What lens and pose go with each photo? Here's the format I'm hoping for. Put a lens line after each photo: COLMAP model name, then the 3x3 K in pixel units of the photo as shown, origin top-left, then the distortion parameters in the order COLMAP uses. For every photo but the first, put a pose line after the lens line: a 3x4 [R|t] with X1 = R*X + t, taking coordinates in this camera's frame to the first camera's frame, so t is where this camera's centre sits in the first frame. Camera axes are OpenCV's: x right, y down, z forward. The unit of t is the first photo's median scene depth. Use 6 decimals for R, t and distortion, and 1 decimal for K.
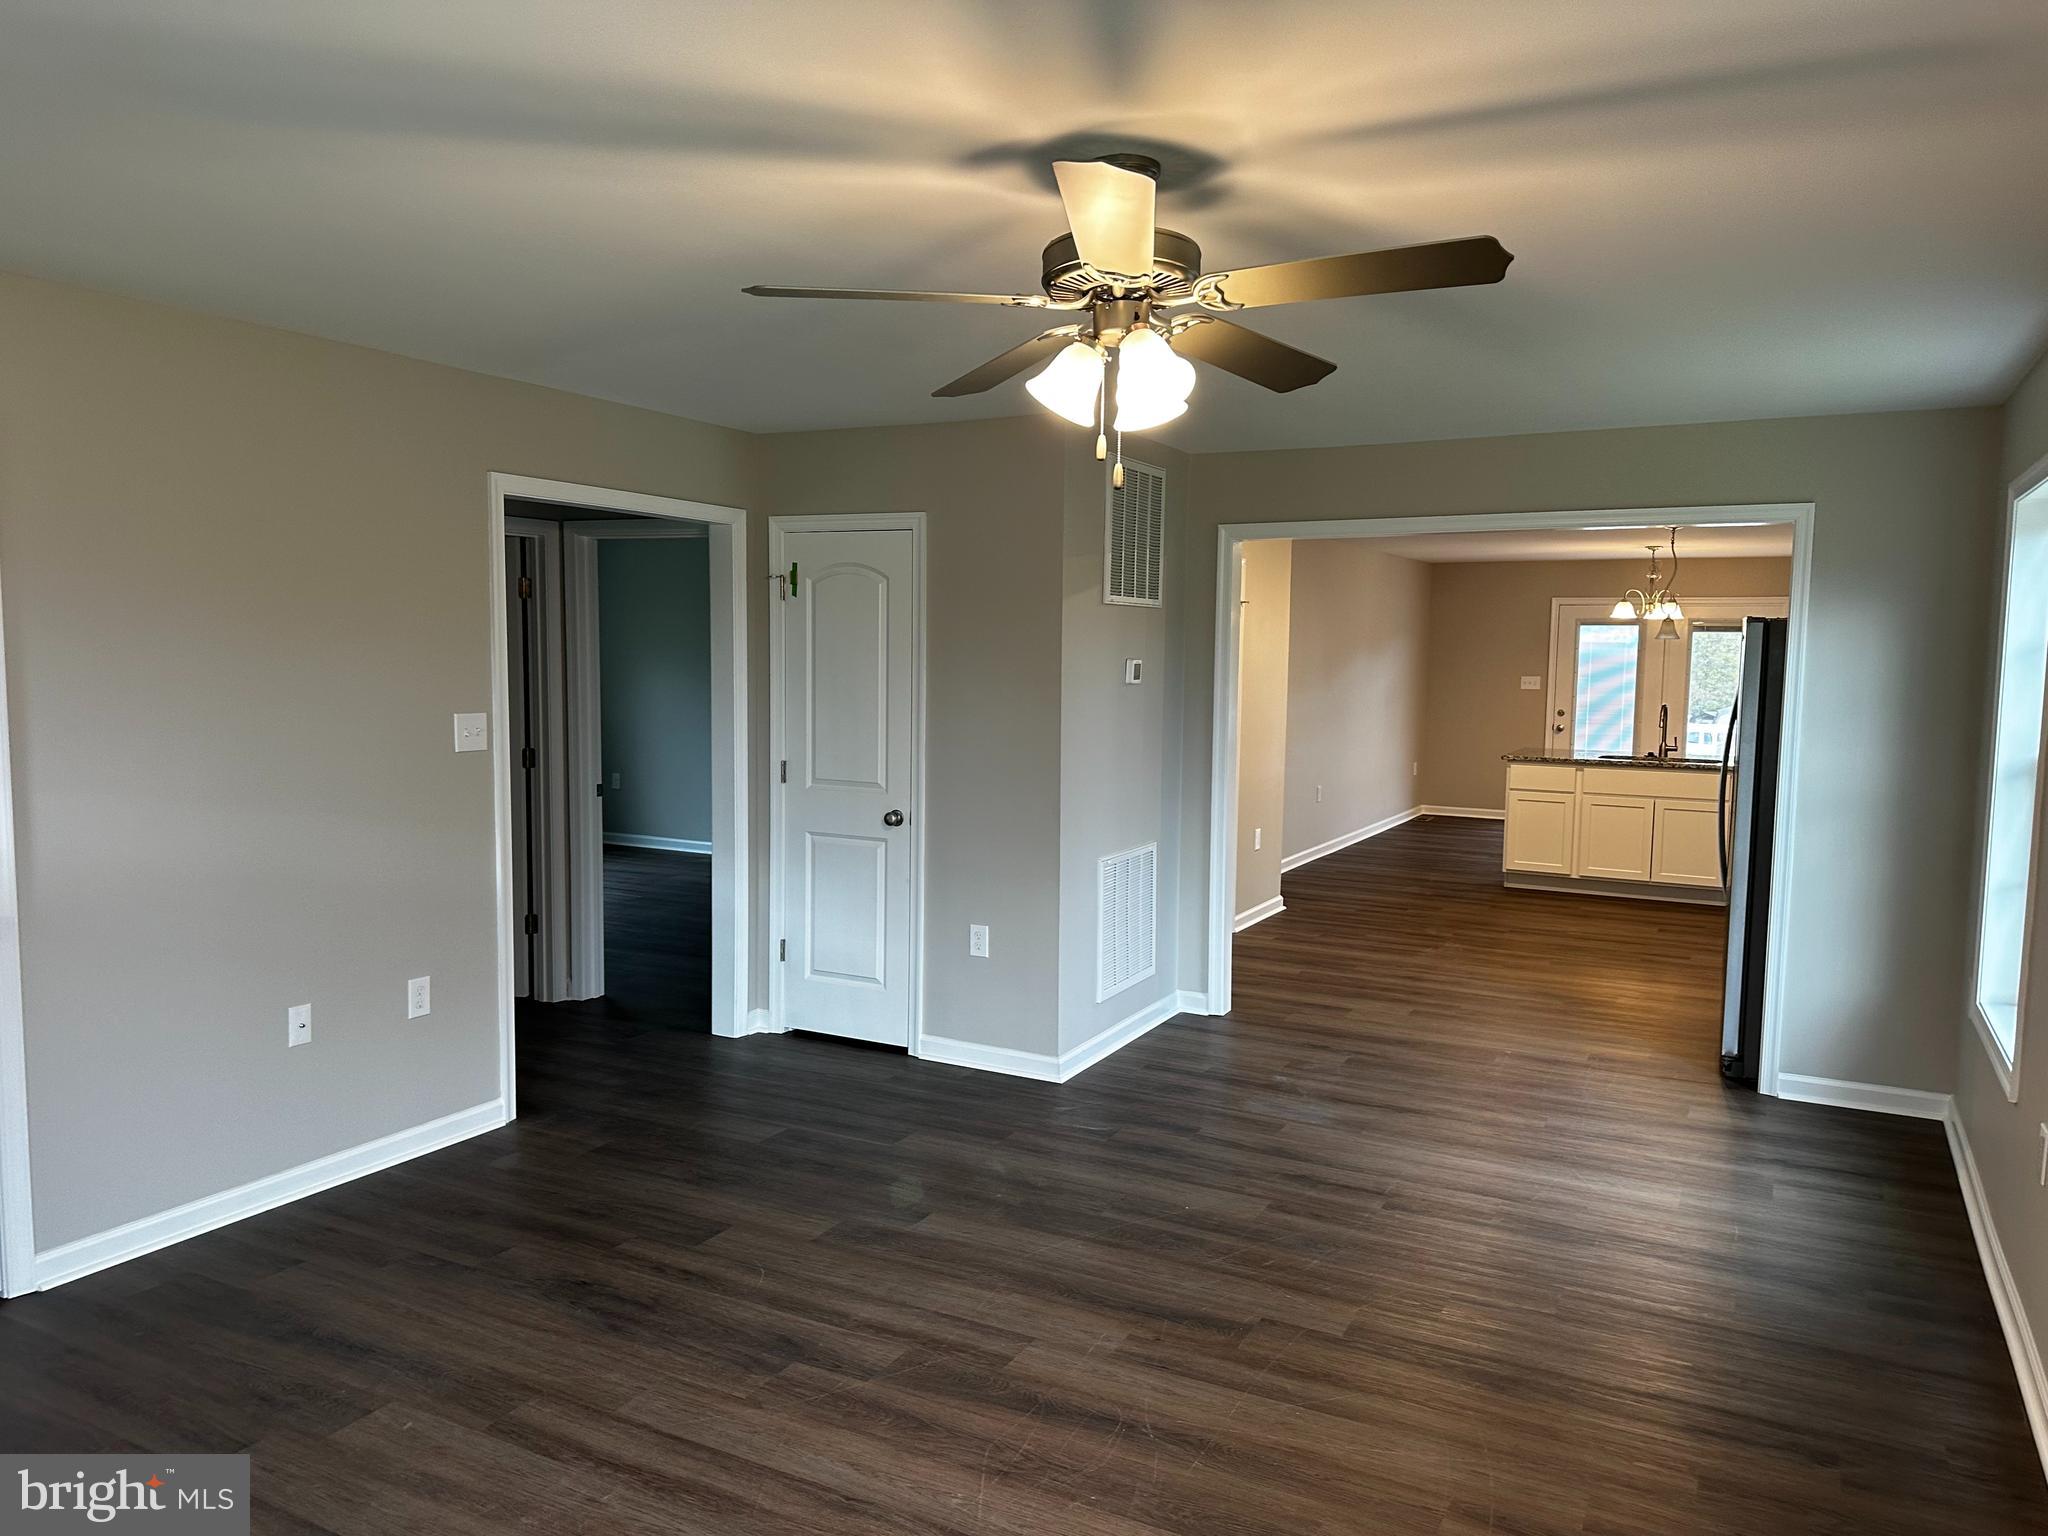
lens RADIAL K [[1426.1, 0, 1012.2], [0, 1426.1, 771.4], [0, 0, 1]] dist [0.079394, -0.105472]
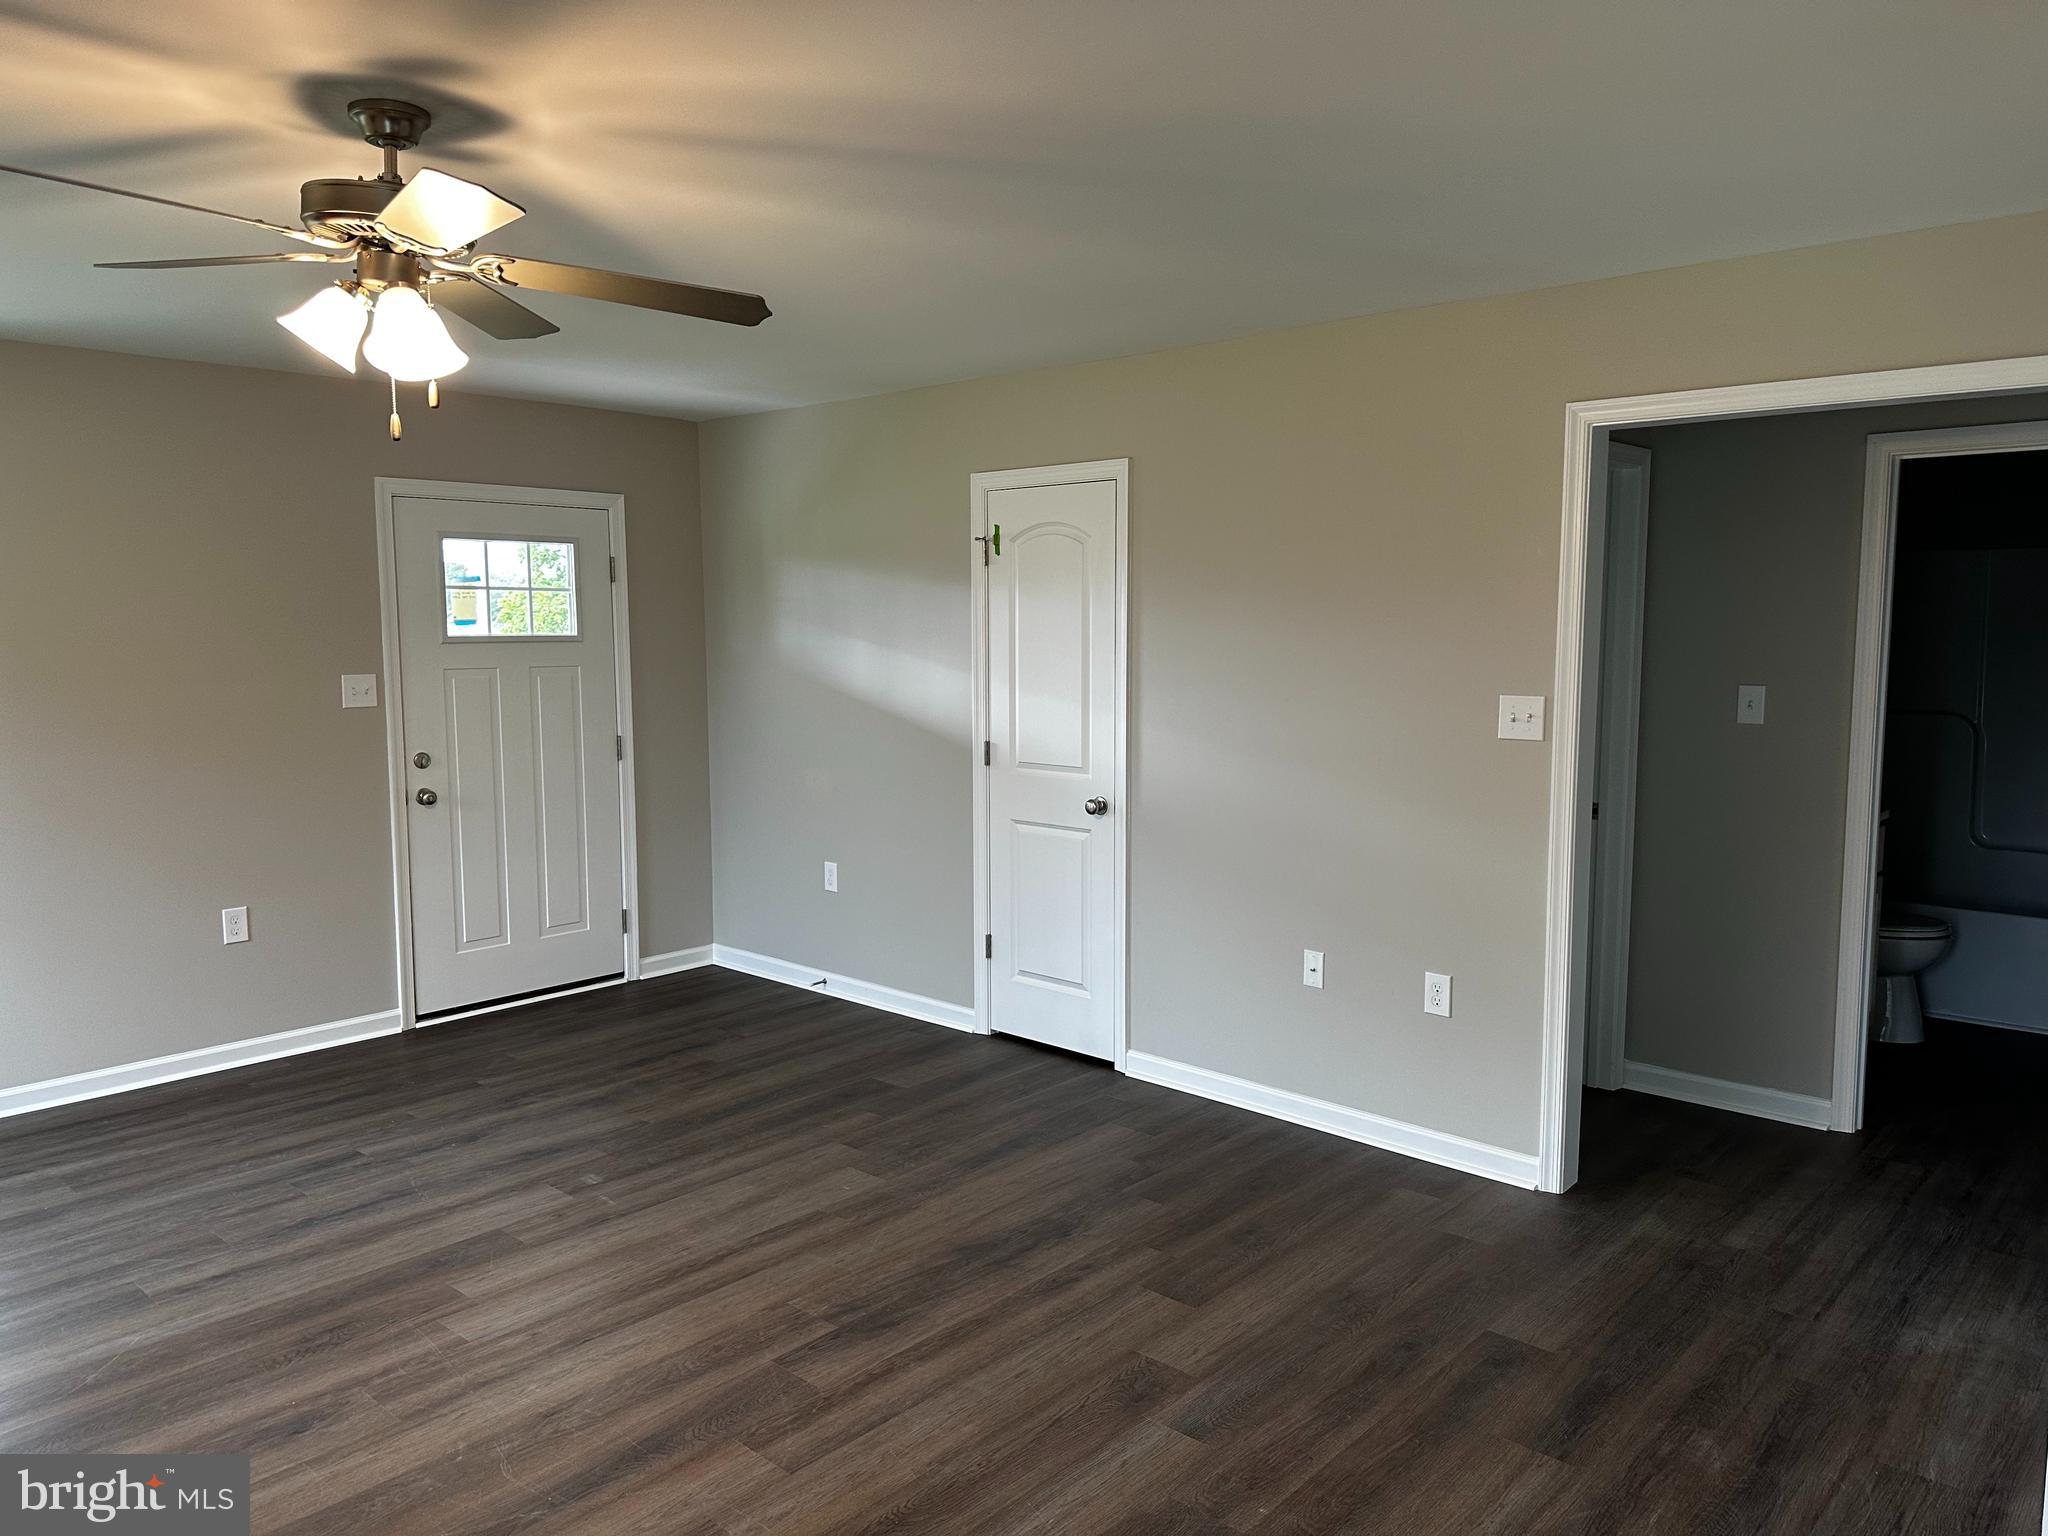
lens RADIAL K [[1426.1, 0, 1034.3], [0, 1426.1, 767.7], [0, 0, 1]] dist [0.079394, -0.105472]
pose [[-0.228194, 0.089559, -0.969488, 0.433471], [-0.085872, 0.990028, 0.111668, -0.056465], [0.969821, 0.108734, -0.218228, 0.754004]]
